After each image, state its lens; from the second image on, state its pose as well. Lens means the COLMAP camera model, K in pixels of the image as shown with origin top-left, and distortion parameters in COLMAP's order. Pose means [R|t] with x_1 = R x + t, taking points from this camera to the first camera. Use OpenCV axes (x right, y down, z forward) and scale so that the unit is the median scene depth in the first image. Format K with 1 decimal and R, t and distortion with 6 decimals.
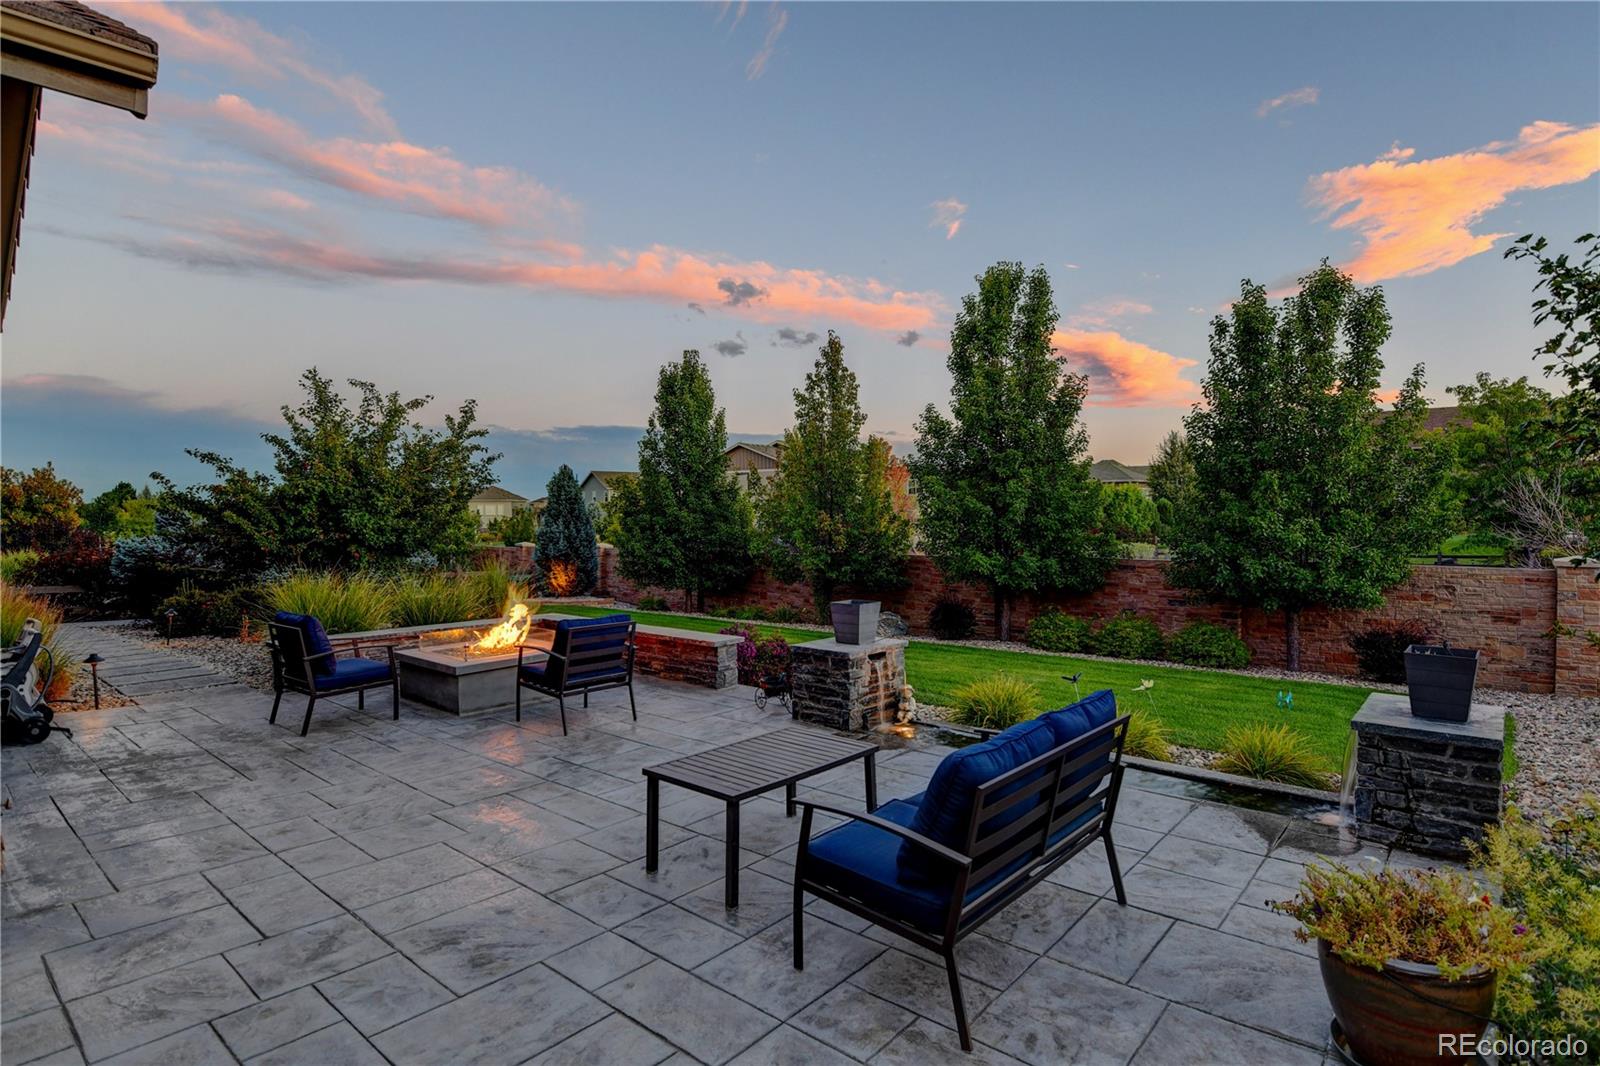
lens RADIAL K [[831.5, 0, 796.6], [0, 831.5, 530.7], [0, 0, 1]] dist [-0.027032, 0.000747]
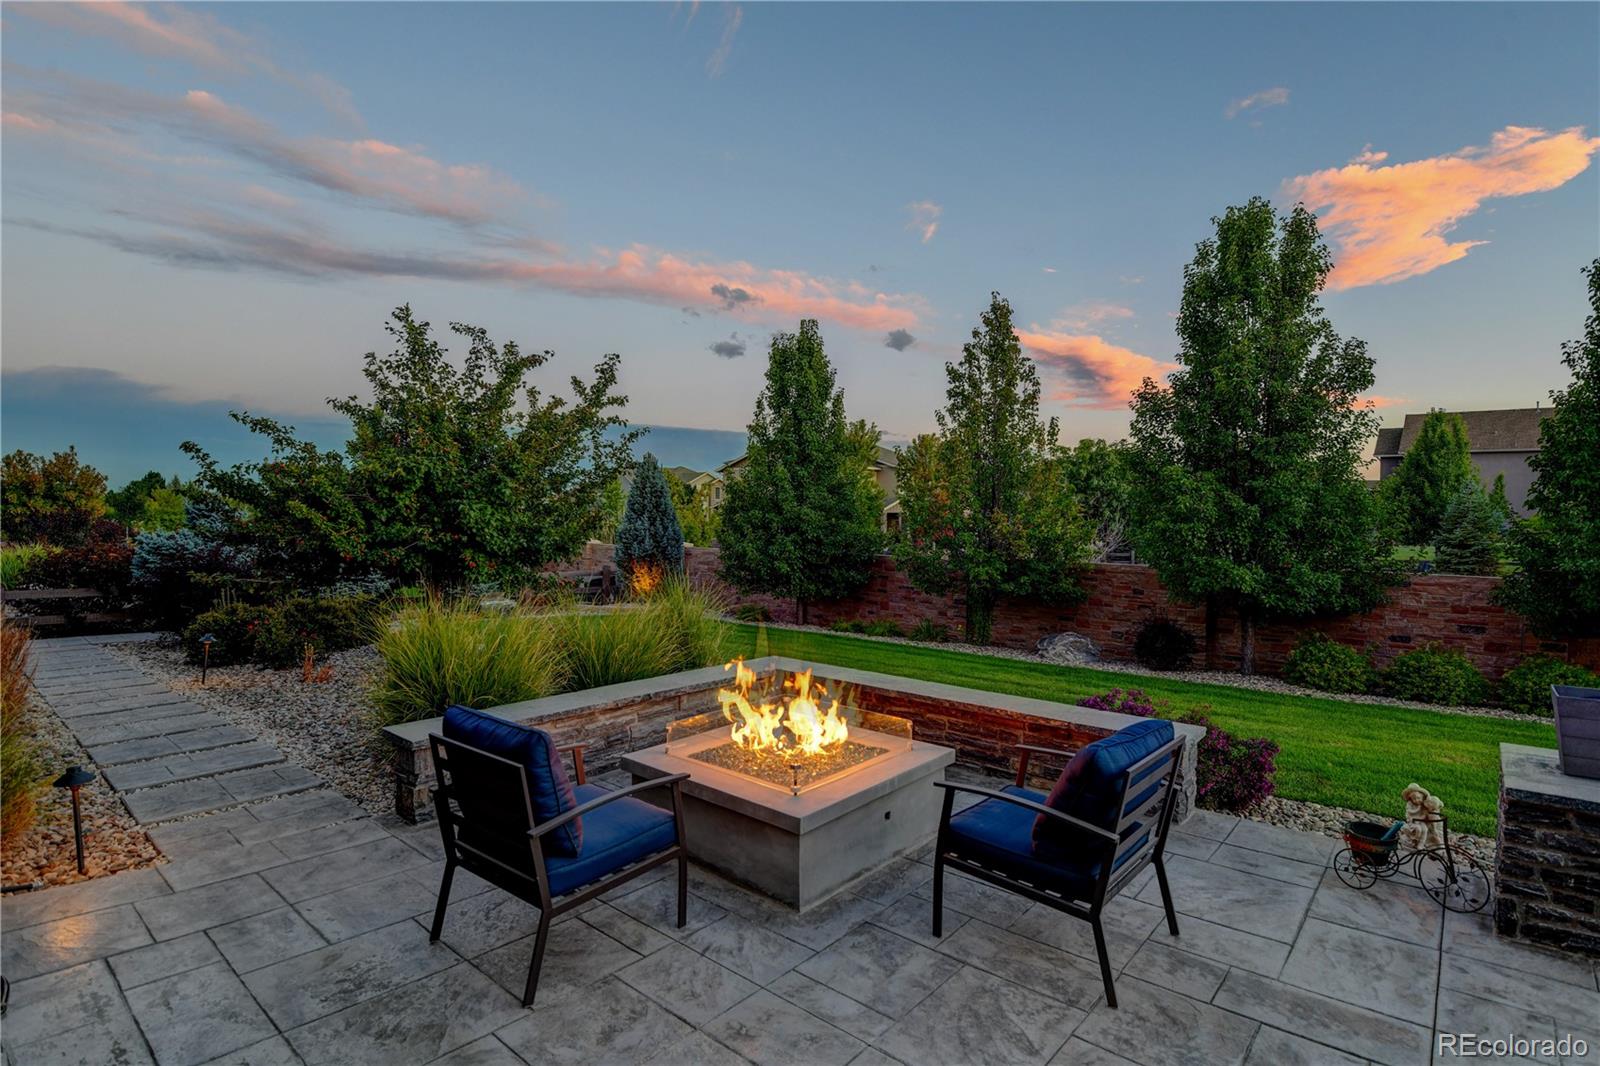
lens RADIAL K [[822.0, 0, 804.1], [0, 822.0, 530.8], [0, 0, 1]] dist [-0.018309, -0.003746]
pose [[0.999853, 0.011431, -0.012768, -0.171663], [-0.011378, 0.999926, 0.004263, -0.003896], [0.012816, -0.004117, 0.999909, 0.216061]]
